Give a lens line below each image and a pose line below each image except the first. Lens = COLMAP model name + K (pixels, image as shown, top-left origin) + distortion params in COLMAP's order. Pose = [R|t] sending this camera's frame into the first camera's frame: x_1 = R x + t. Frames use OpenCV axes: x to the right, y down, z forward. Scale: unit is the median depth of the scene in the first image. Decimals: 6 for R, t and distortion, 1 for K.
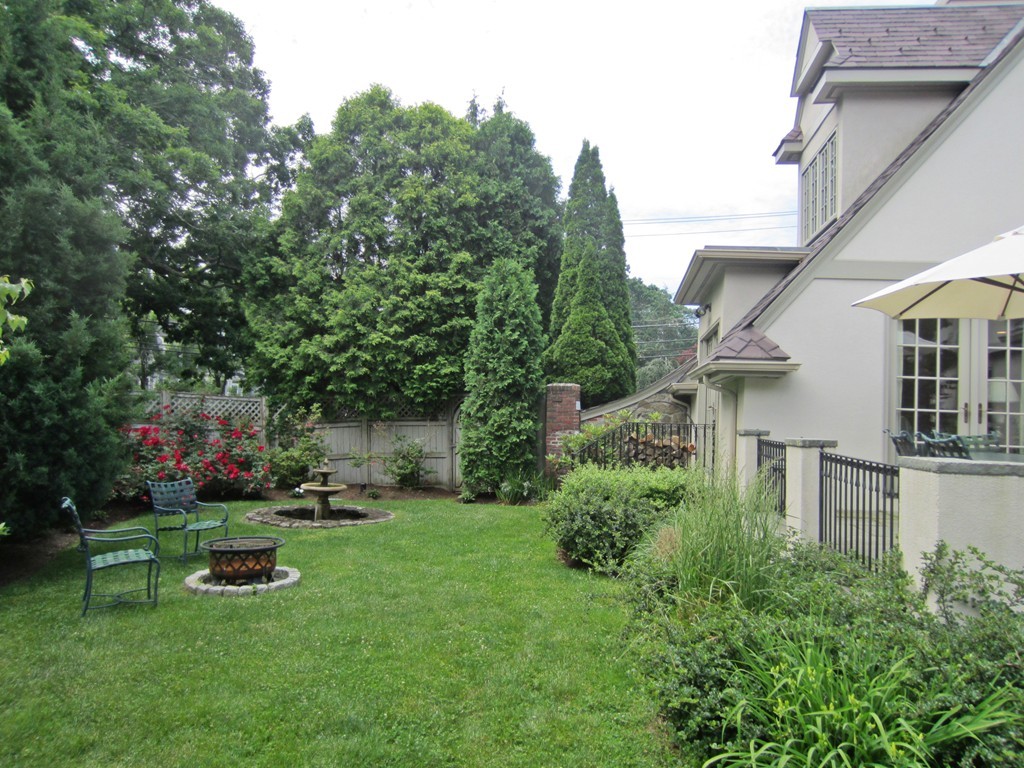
lens RADIAL K [[704.3, 0, 521.8], [0, 704.3, 385.0], [0, 0, 1]] dist [-0.025438, 0.002126]
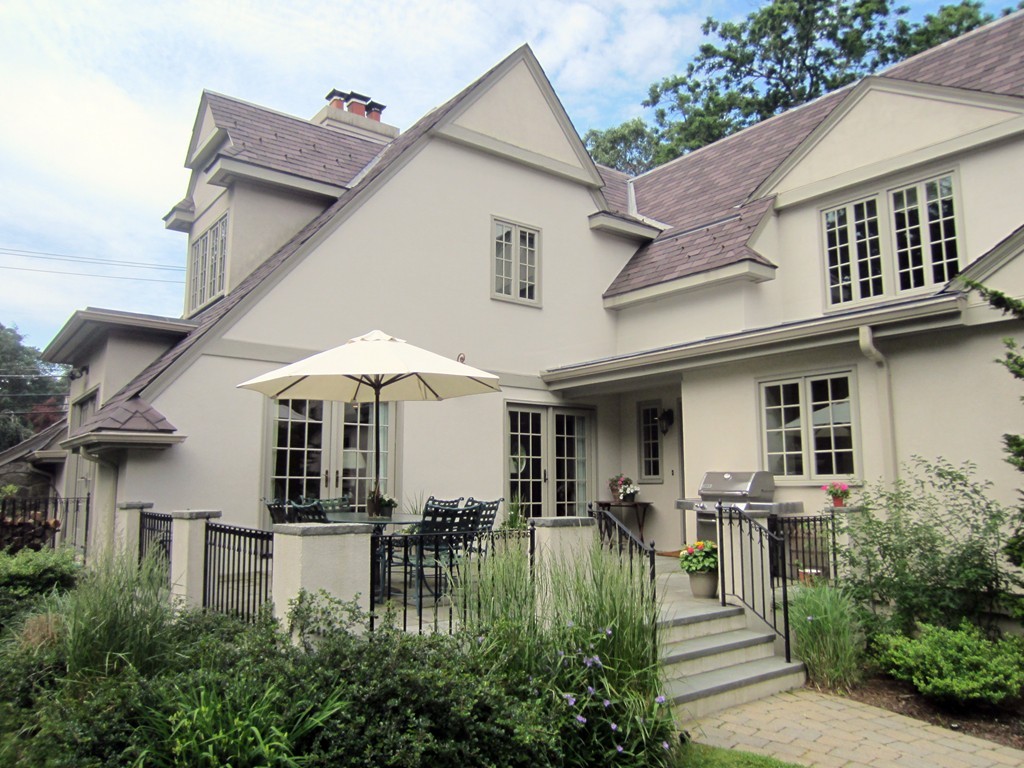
lens RADIAL K [[765.0, 0, 515.8], [0, 765.0, 378.6], [0, 0, 1]] dist [-0.027003, 0.005108]
pose [[0.695136, 0.062404, 0.716165, -0.052866], [-0.002809, 0.996453, -0.084100, -0.015601], [-0.718873, 0.056449, 0.692846, -0.094092]]
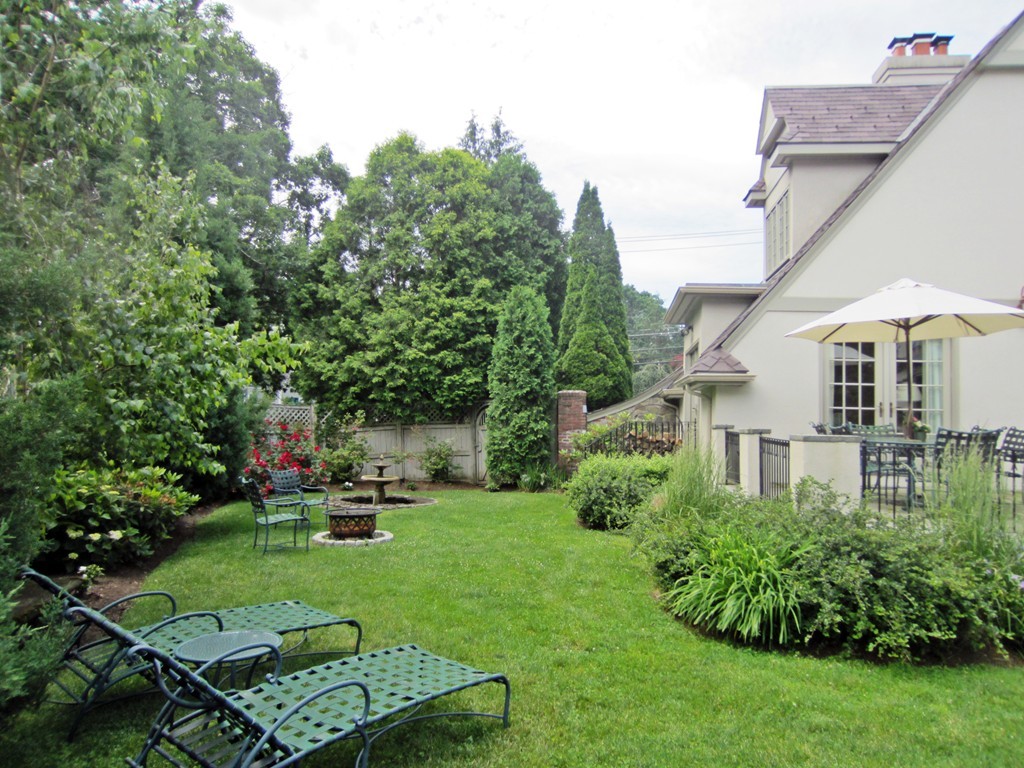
lens RADIAL K [[765.0, 0, 515.8], [0, 765.0, 378.6], [0, 0, 1]] dist [-0.027003, 0.005108]
pose [[0.999797, -0.012900, 0.015492, -0.063761], [0.013100, 0.999831, -0.012863, -0.007840], [-0.015323, 0.013063, 0.999797, -0.331685]]
